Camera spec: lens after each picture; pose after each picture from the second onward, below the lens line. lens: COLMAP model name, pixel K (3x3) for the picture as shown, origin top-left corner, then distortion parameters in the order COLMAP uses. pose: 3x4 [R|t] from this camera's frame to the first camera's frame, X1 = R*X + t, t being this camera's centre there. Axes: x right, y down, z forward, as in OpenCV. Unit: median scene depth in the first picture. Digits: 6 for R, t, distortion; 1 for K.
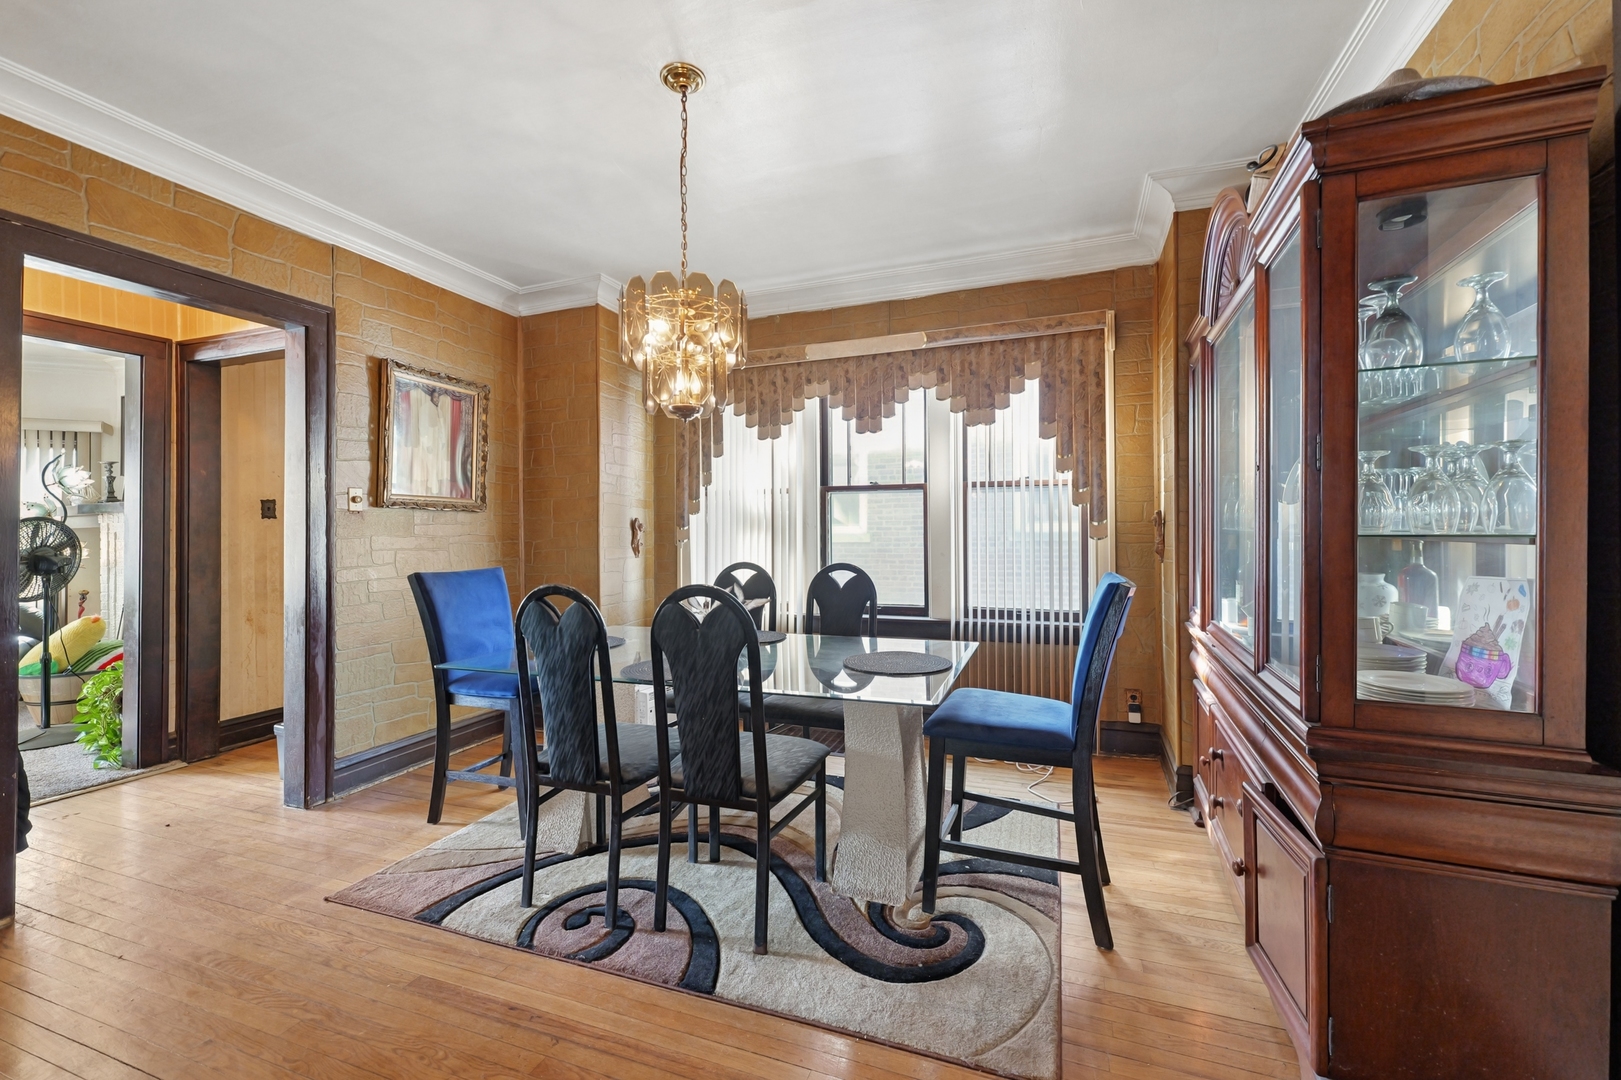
lens RADIAL K [[645.0, 0, 810.5], [0, 645.0, 540.0], [0, 0, 1]] dist [-0.000677, -0.000151]
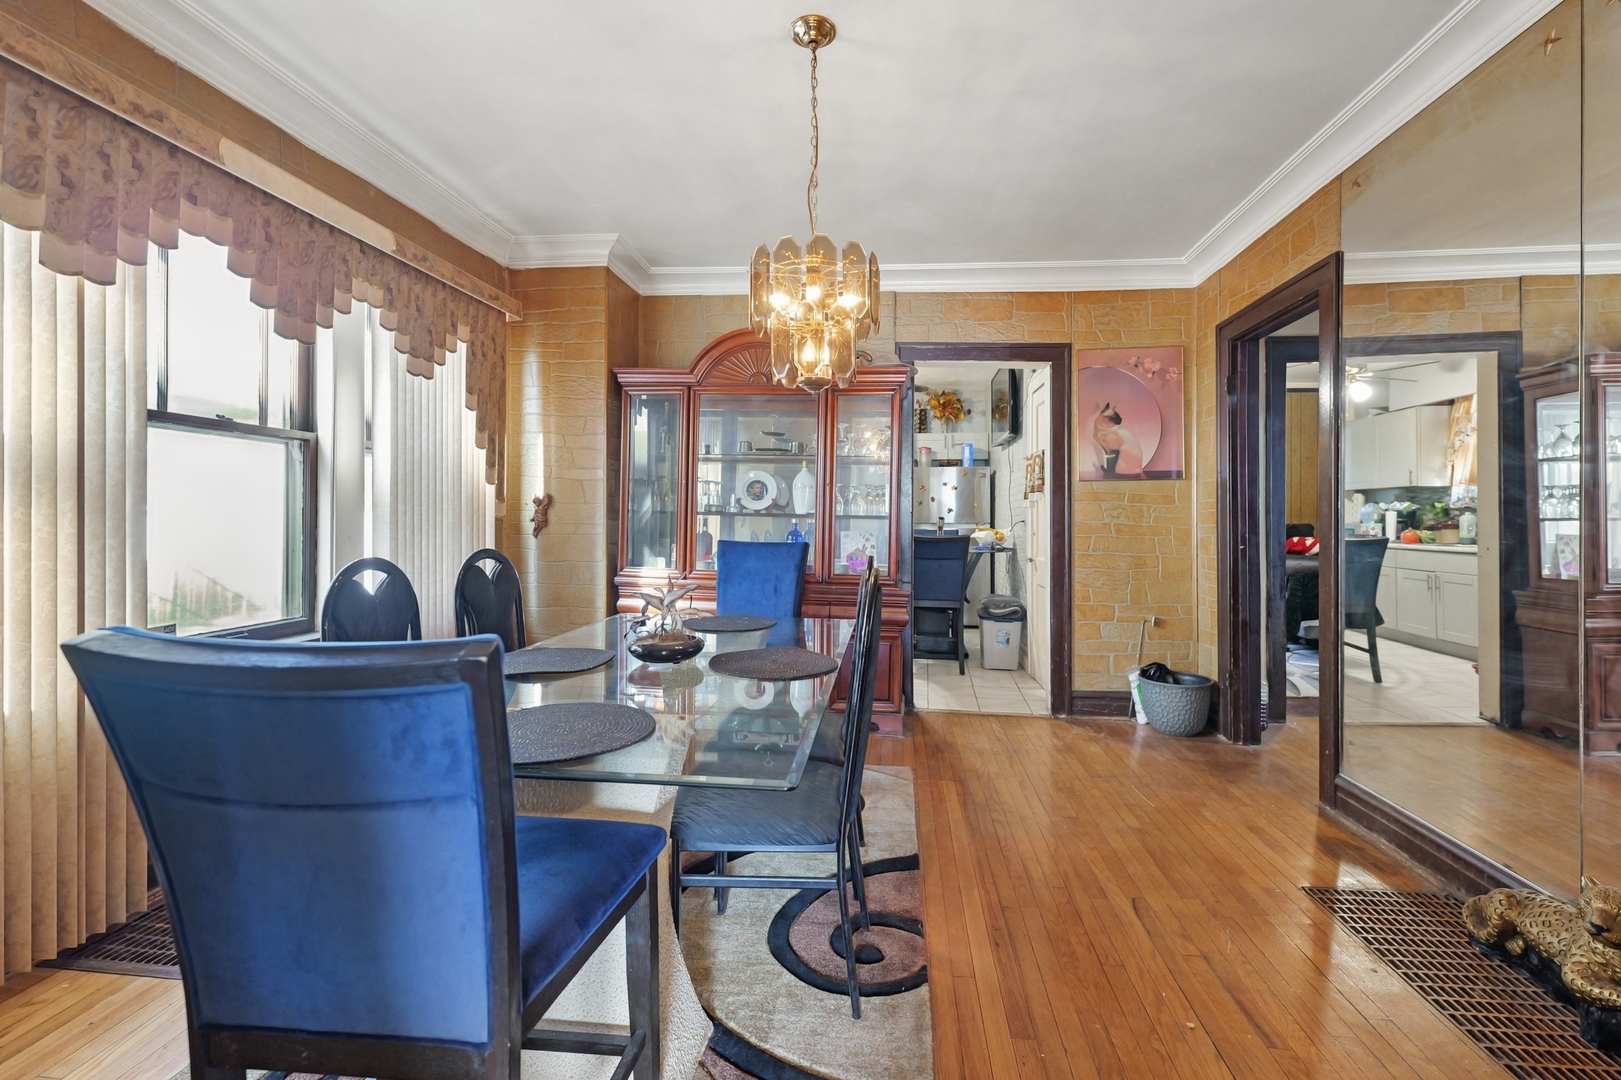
lens RADIAL K [[765.5, 0, 811.8], [0, 765.5, 522.5], [0, 0, 1]] dist [0.000446, -0.000035]
pose [[-0.291864, -0.001620, 0.956459, -0.790722], [0.005835, 0.999977, 0.003474, 0.001179], [-0.956442, 0.006595, -0.291847, 0.815120]]
